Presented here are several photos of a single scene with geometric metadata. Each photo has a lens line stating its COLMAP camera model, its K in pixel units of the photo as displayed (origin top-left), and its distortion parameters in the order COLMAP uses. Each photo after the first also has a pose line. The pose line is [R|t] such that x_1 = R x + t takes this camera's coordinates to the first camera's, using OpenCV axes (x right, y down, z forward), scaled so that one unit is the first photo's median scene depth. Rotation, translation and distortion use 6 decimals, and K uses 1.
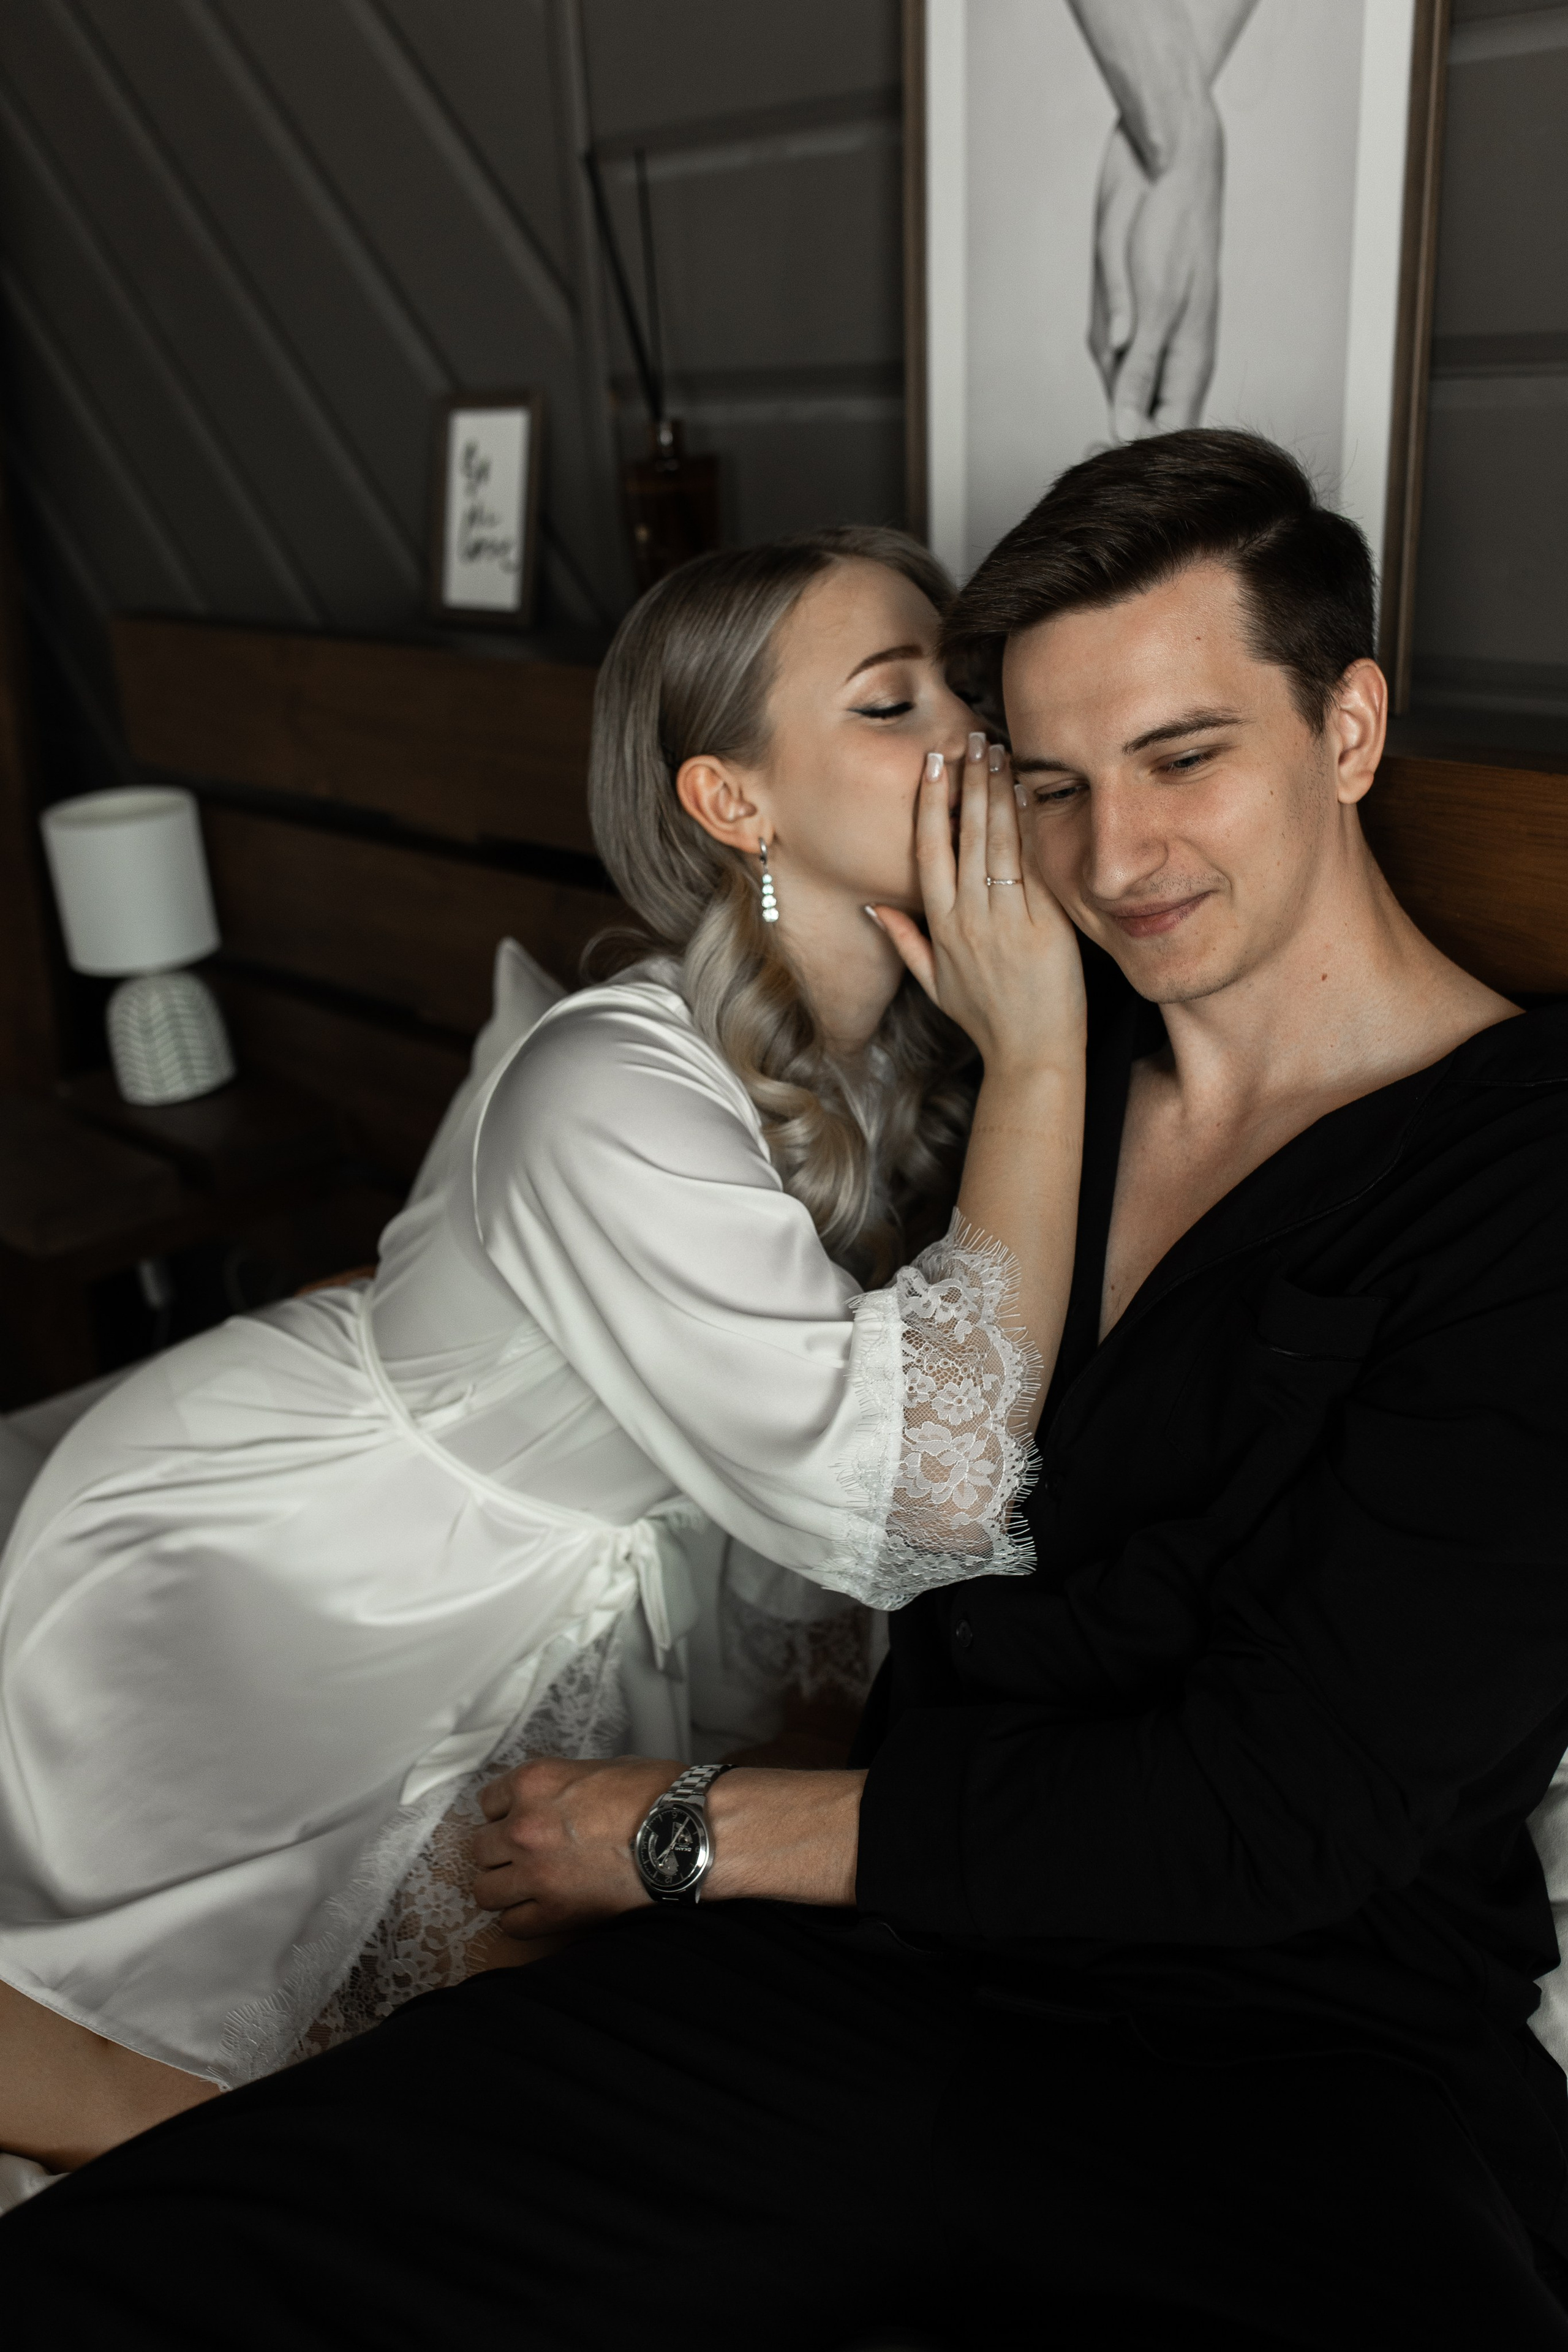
lens RADIAL K [[2290.9, 0, 746.1], [0, 2290.9, 1244.3], [0, 0, 1]] dist [-0.026172, 0.011478]
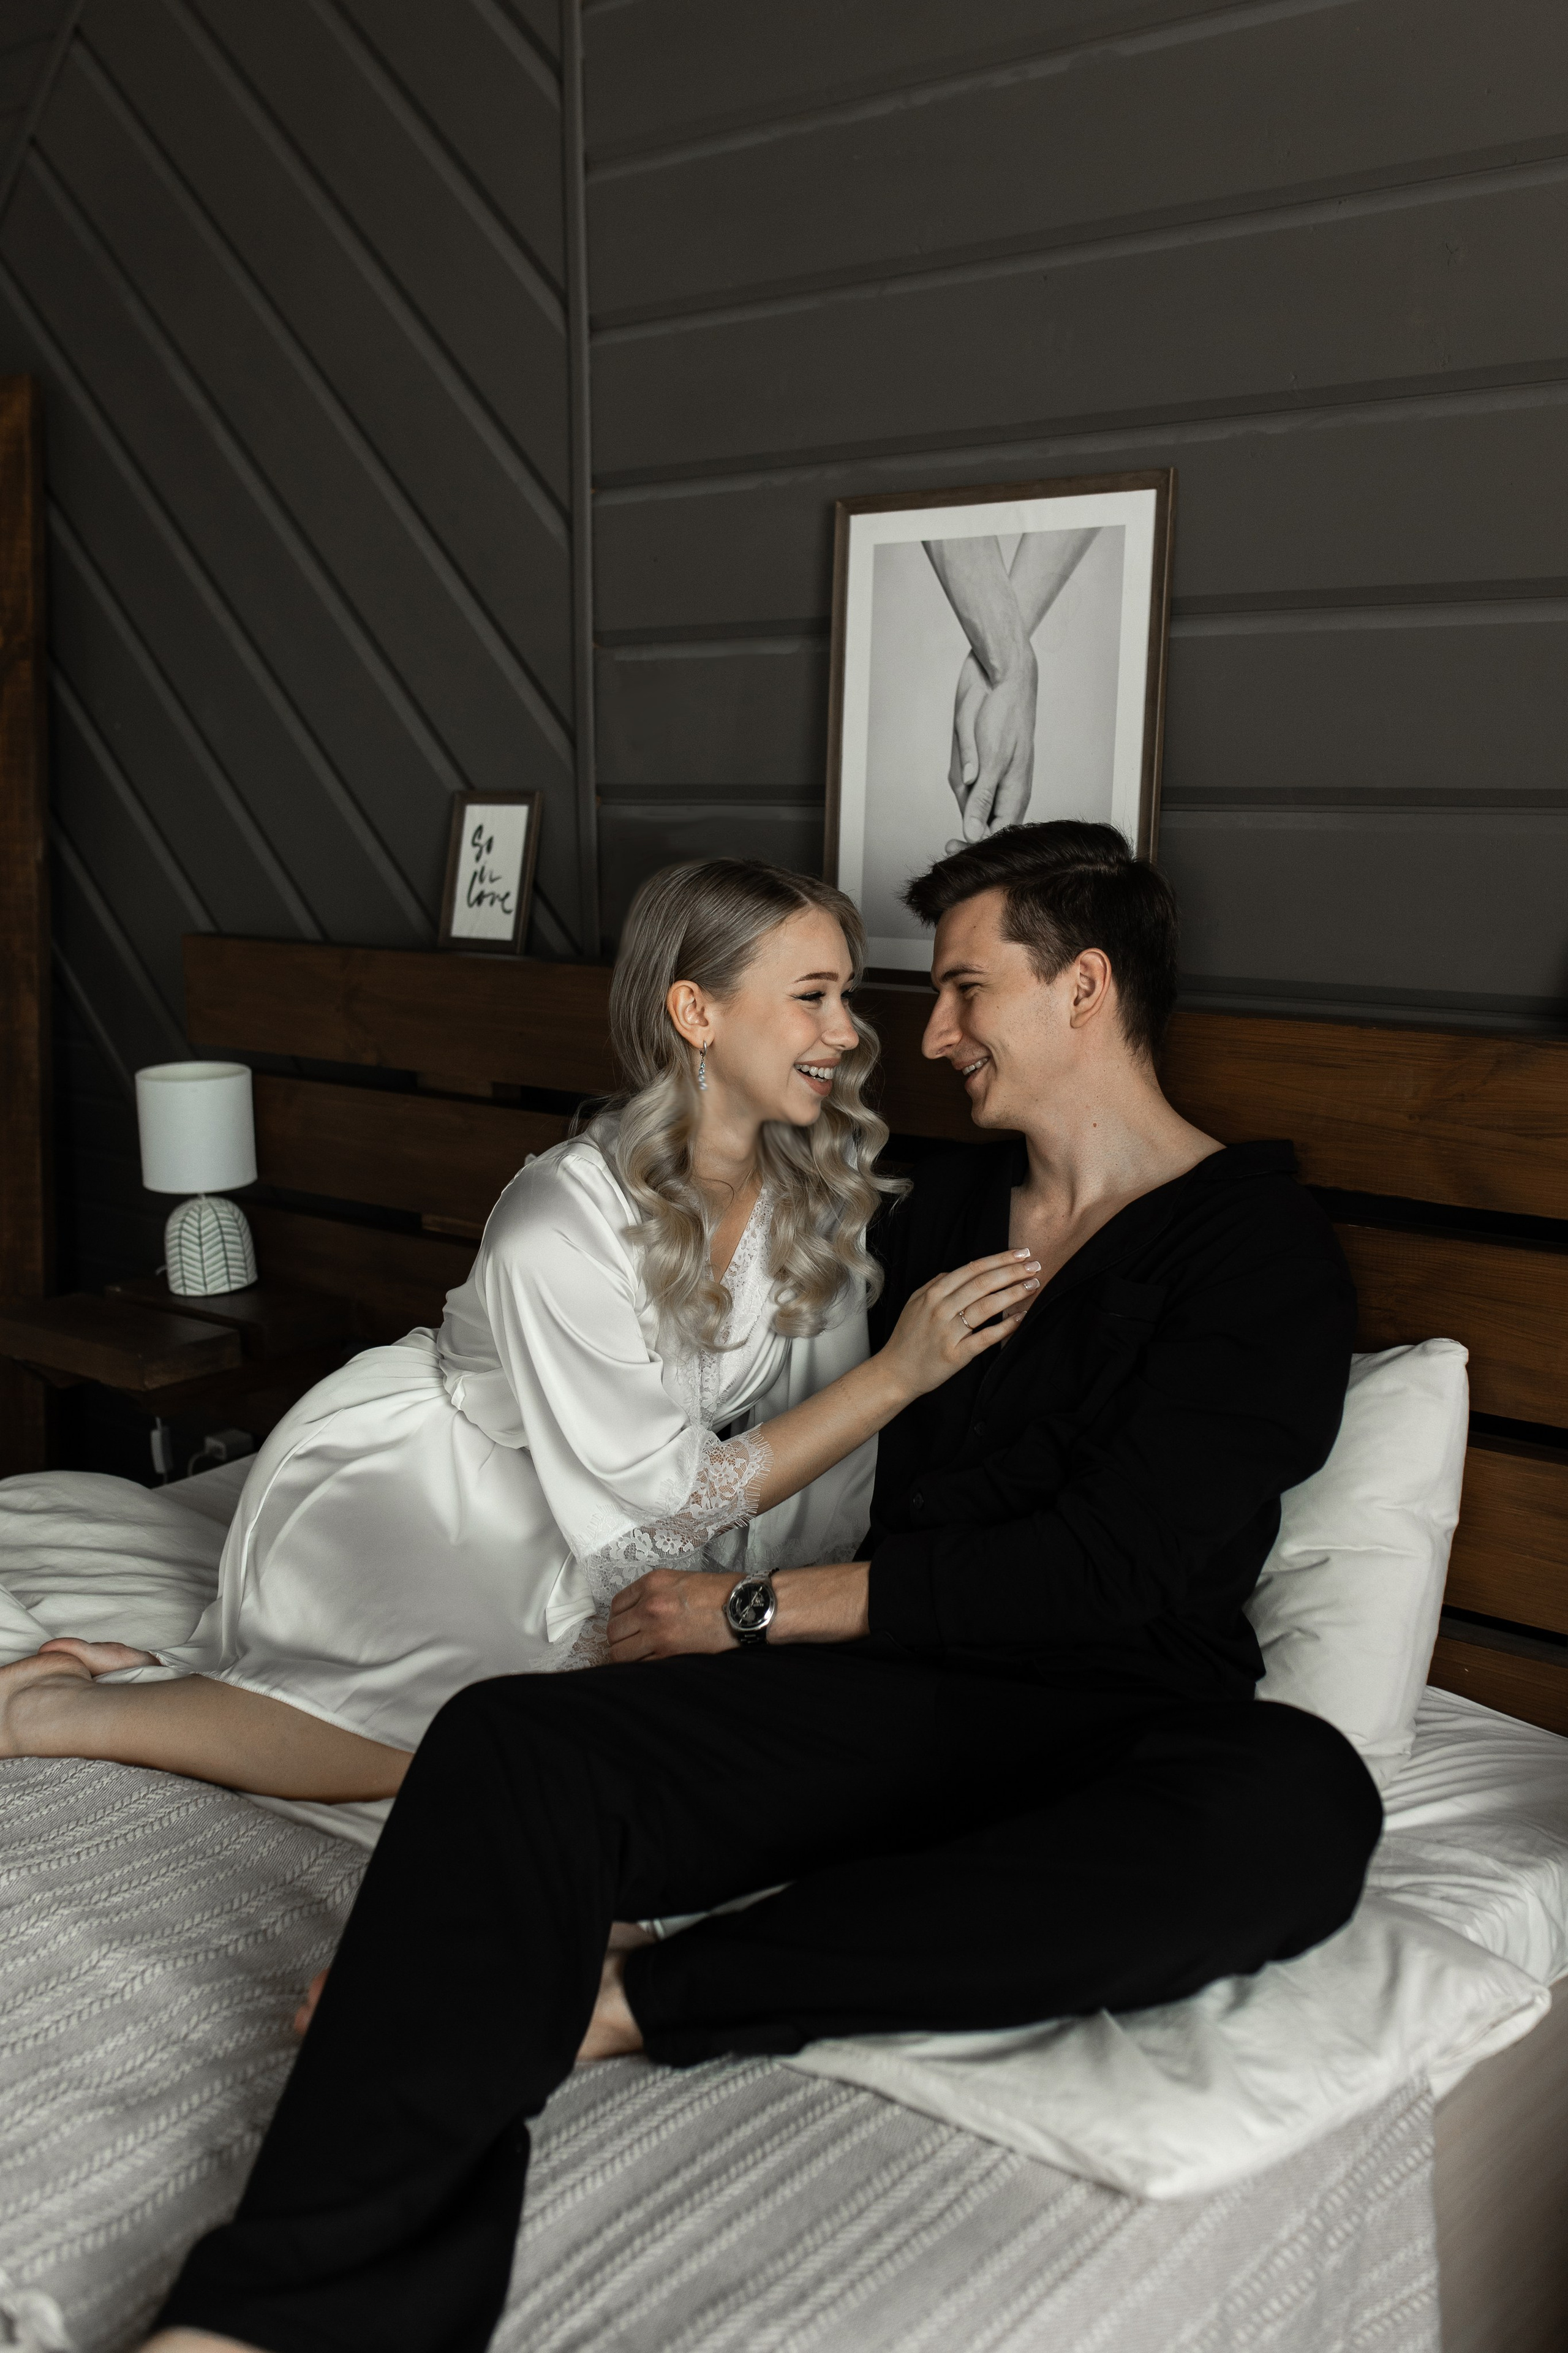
lens RADIAL K [[2348.3, 0, 786.4], [0, 2348.3, 1140.5], [0, 0, 1]] dist [0.005095, 0.006564]
pose [[0.988145, 0.045980, 0.146478, -0.190940], [-0.010527, 0.972145, -0.234143, 0.235346], [-0.153164, 0.229825, 0.961104, -0.501427]]
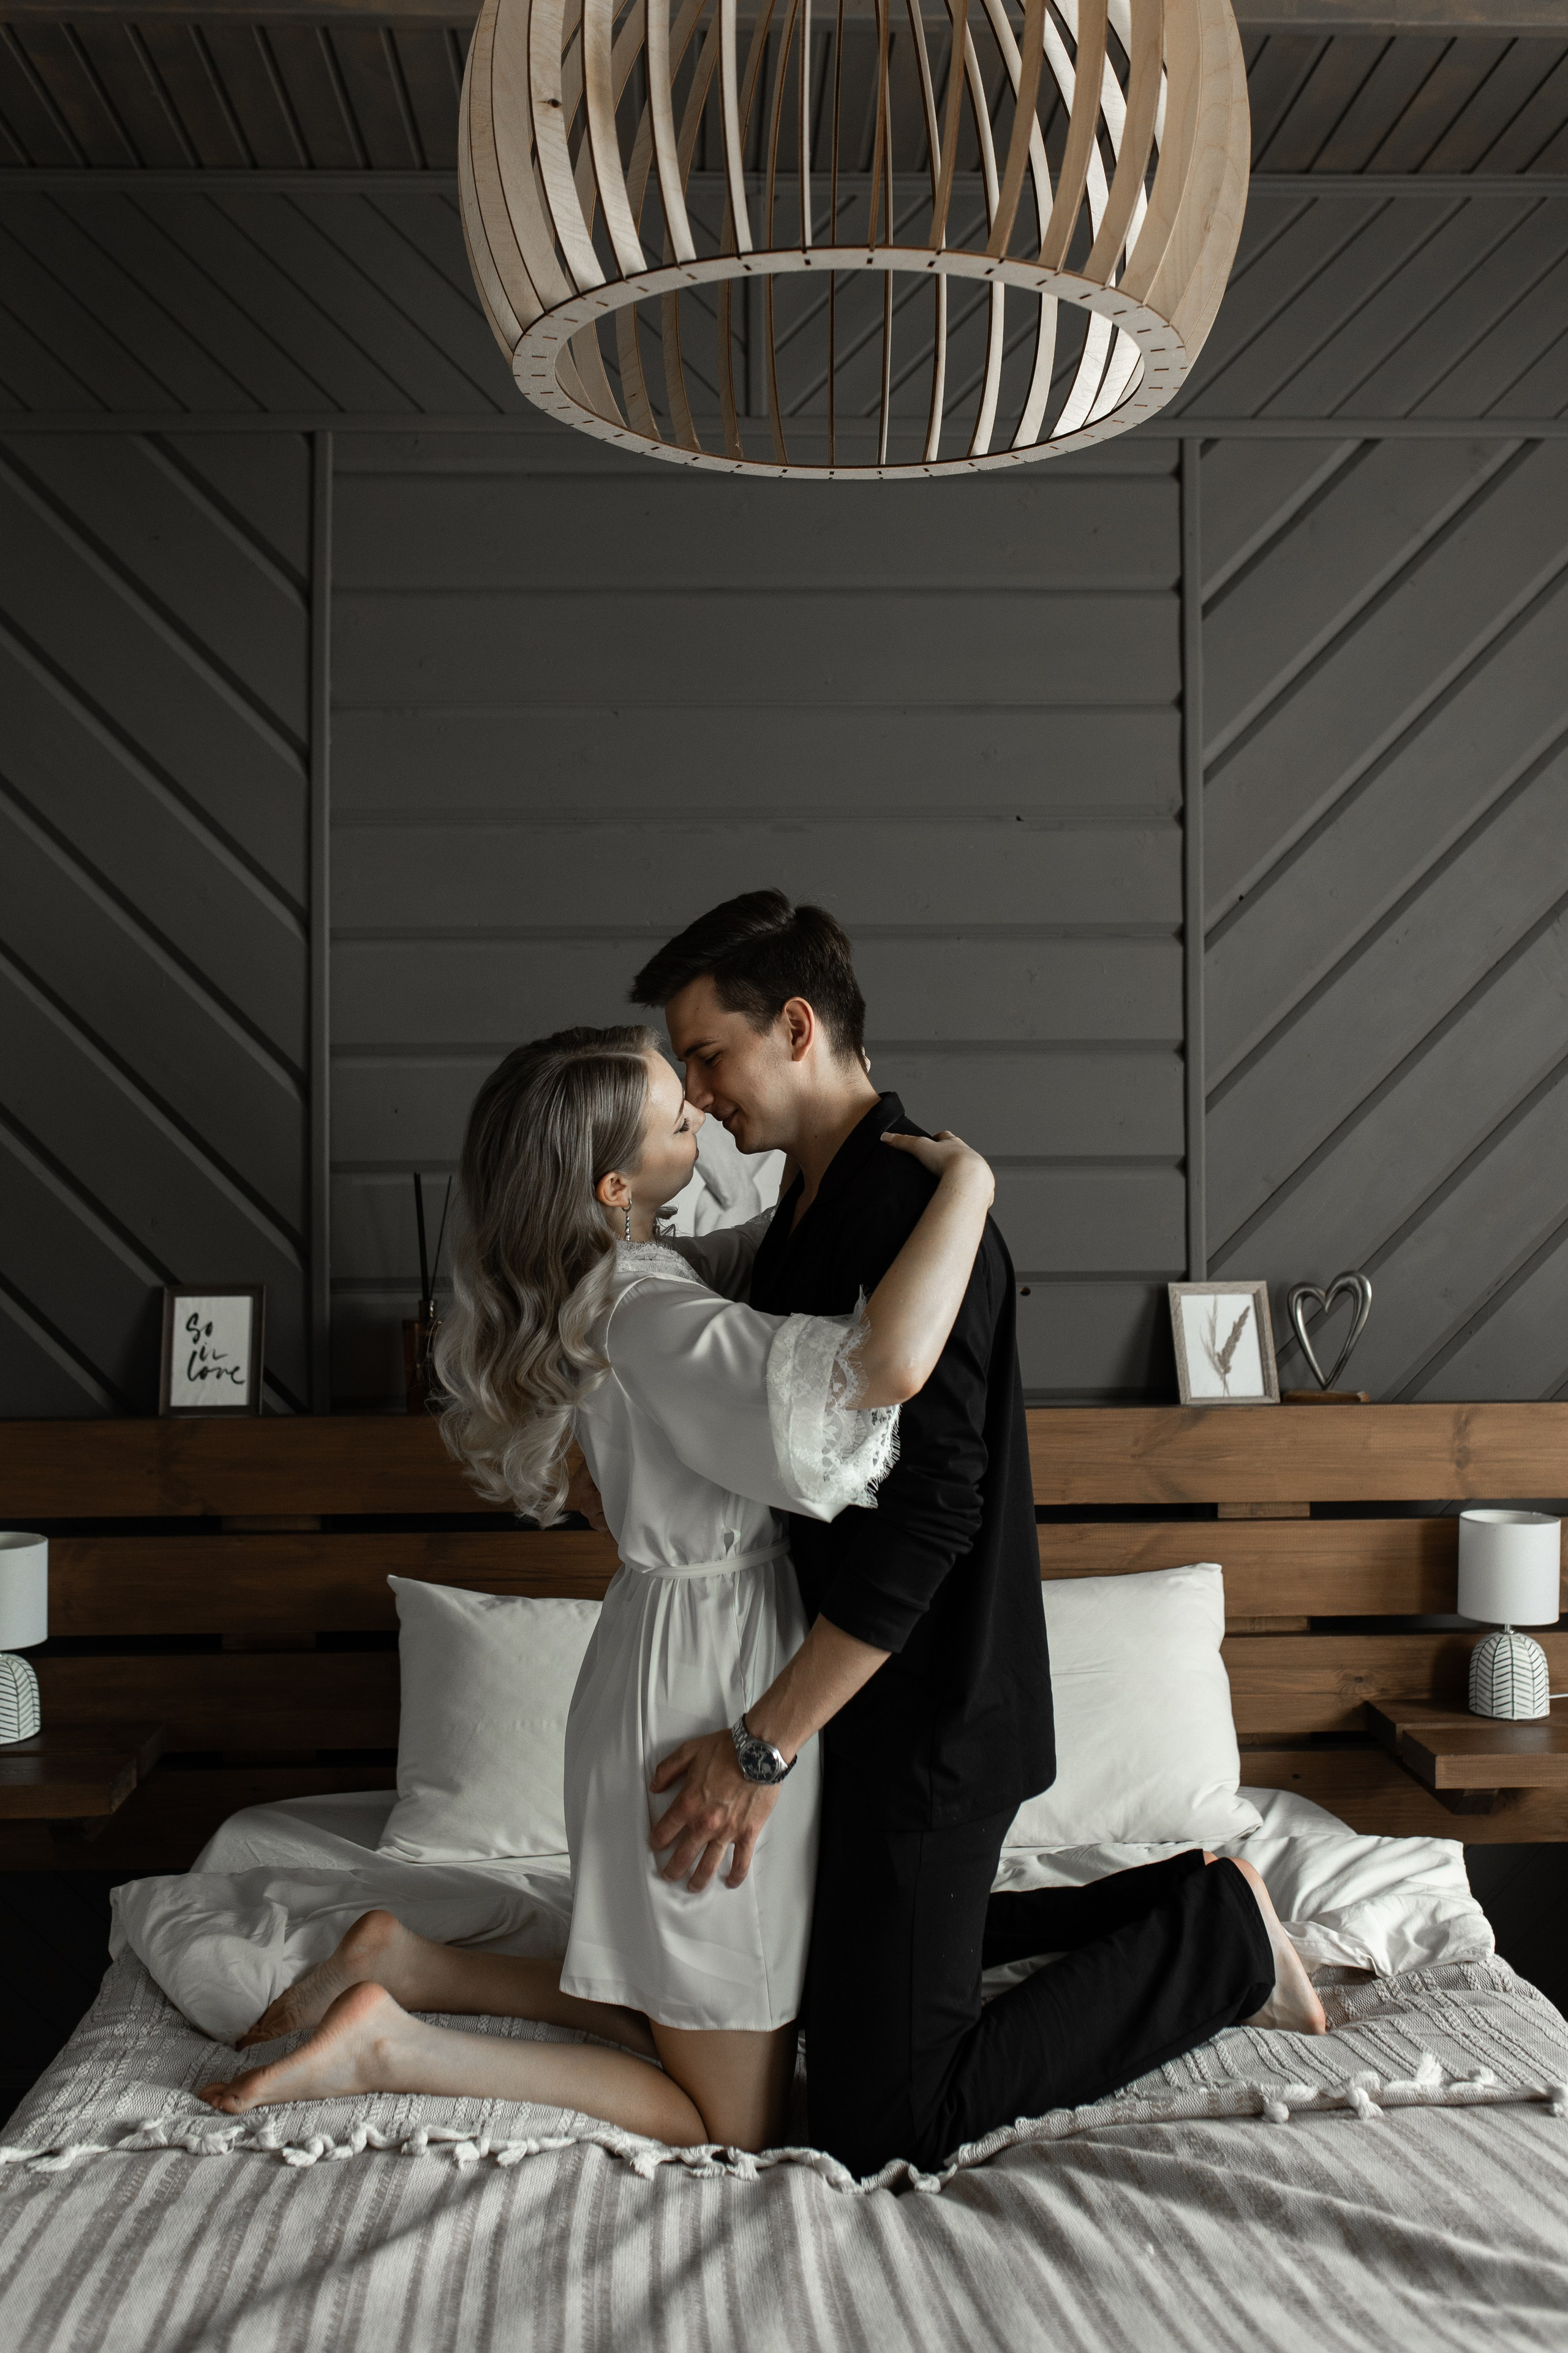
lens RADIAL K [[2251.9, 0, 784.0], [0, 2251.9, 1176.5], [0, 0, 1]] dist [-0.000986, 0.017485]
pose [[0.628376, 0.072840, 0.774492, -1.599625], [0.261563, 0.917855, -0.298540, 0.234948], [-0.732617, 0.390174, 0.557706, -0.405059]]
